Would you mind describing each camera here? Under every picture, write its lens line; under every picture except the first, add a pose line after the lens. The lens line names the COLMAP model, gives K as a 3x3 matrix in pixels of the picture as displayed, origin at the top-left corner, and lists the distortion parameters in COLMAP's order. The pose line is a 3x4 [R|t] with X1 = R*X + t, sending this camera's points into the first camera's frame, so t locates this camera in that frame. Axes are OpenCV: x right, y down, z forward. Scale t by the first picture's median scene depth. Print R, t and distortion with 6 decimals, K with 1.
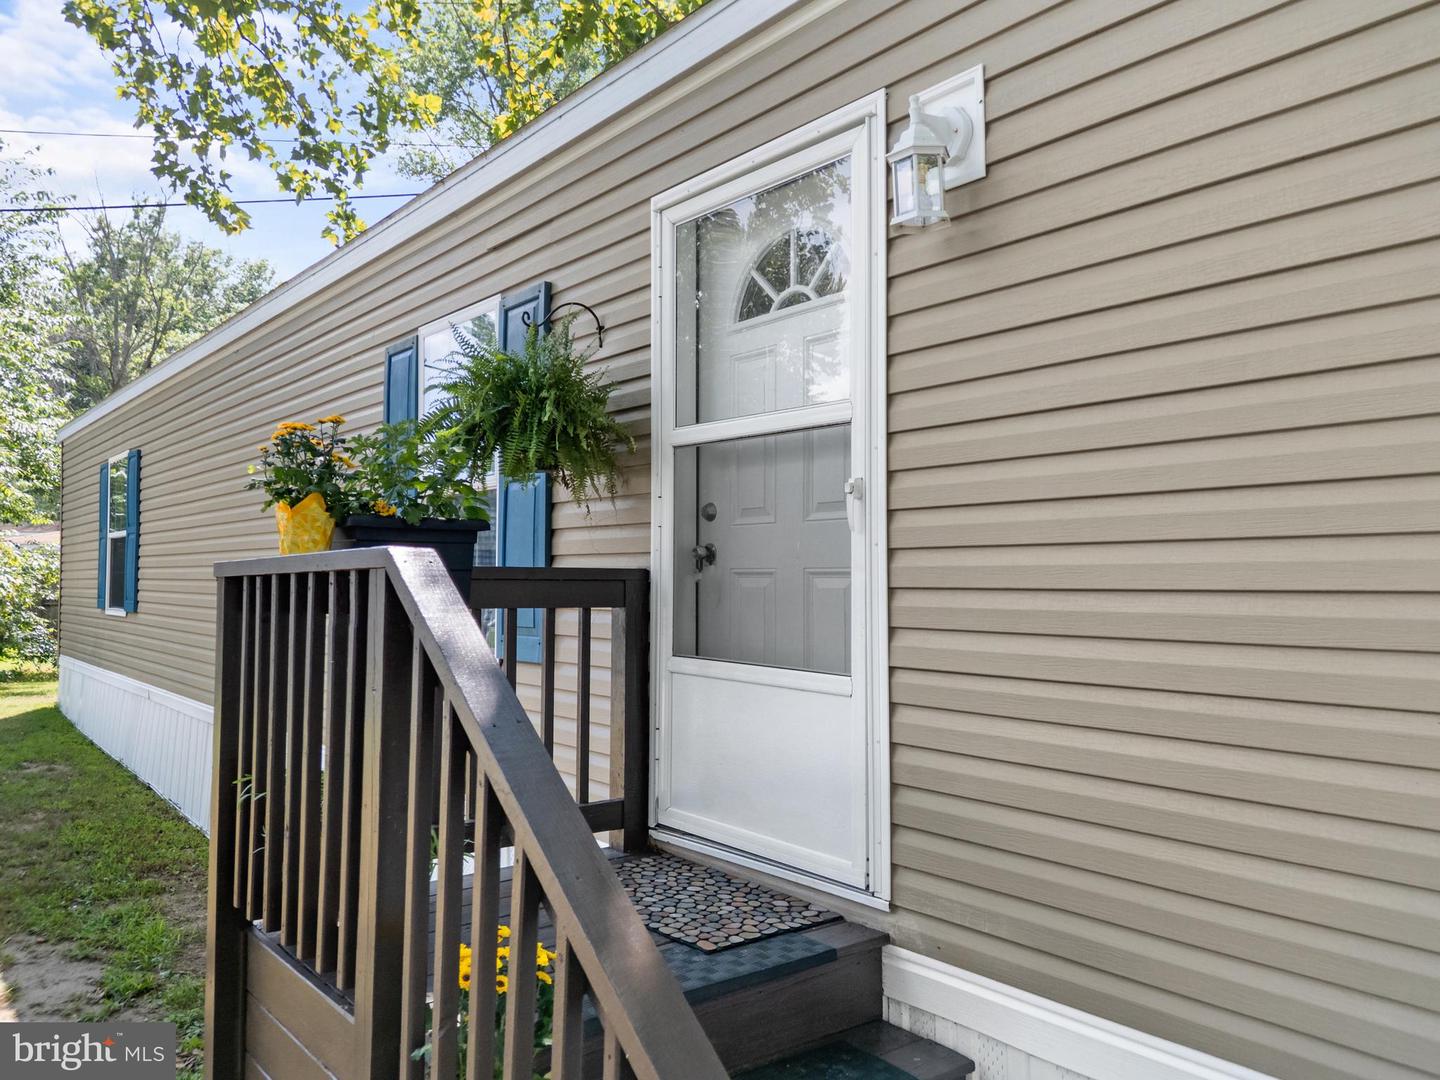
lens RADIAL K [[1057.0, 0, 720.0], [0, 1057.0, 540.0], [0, 0, 1]] dist [-0.000124, -0.002001]
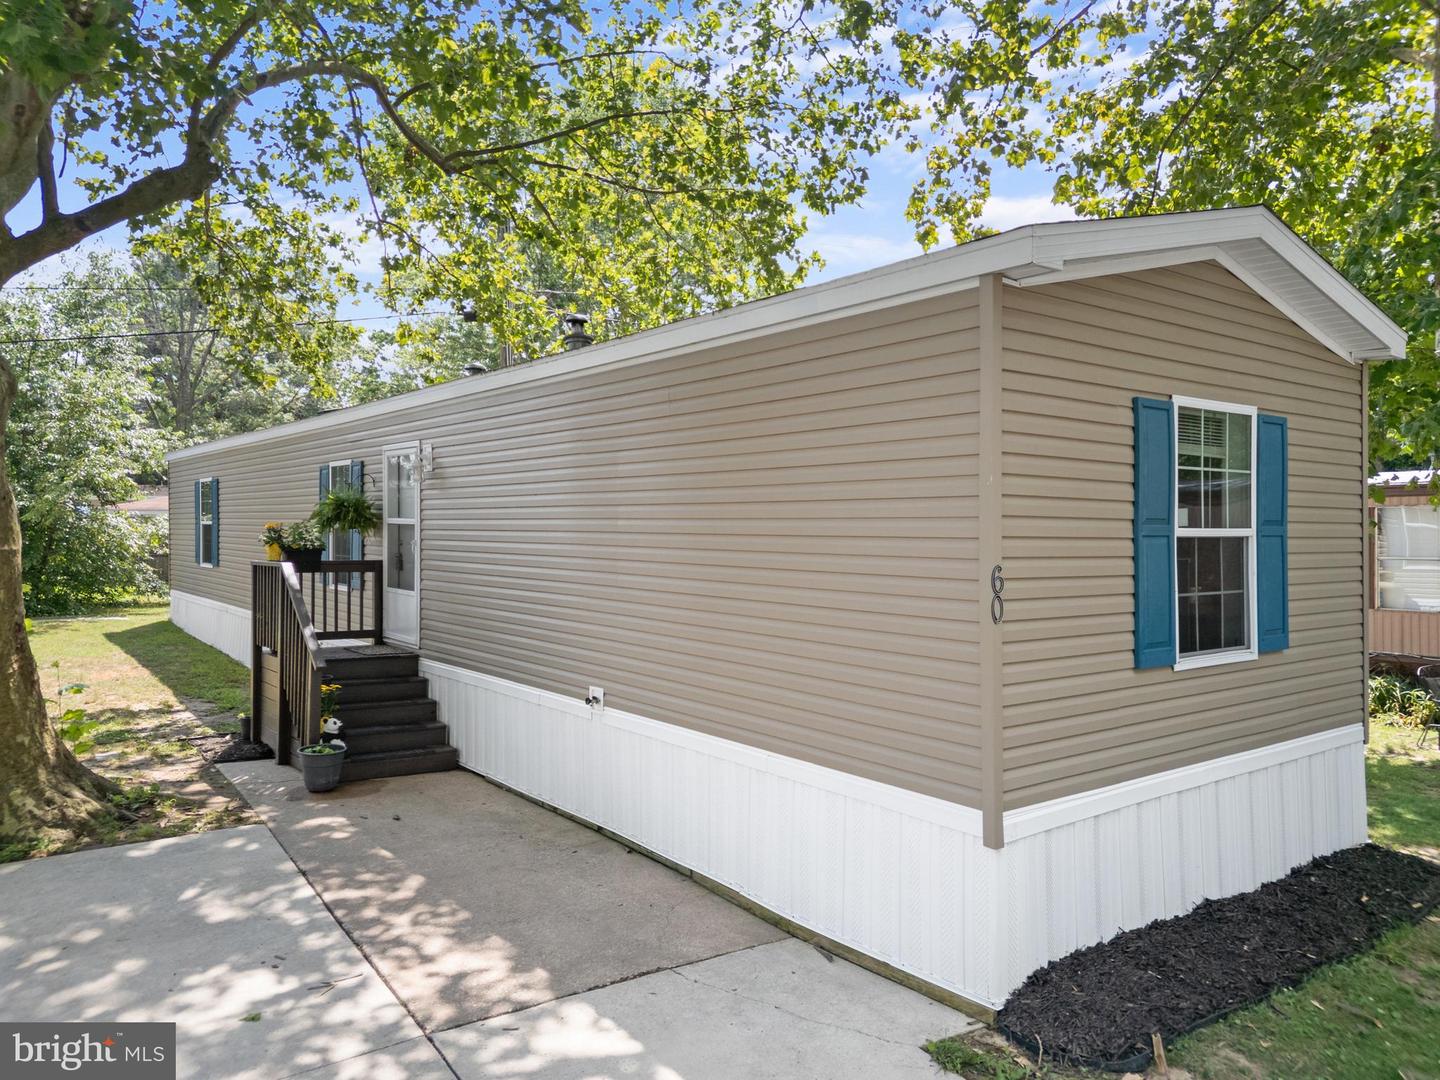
lens RADIAL K [[1006.6, 0, 720.0], [0, 1006.6, 540.0], [0, 0, 1]] dist [0.073081, 0.000824]
pose [[0.999307, -0.001379, -0.037205, 0.975909], [0.003493, 0.998378, 0.056819, -0.187979], [0.037066, -0.056910, 0.997691, -1.879423]]
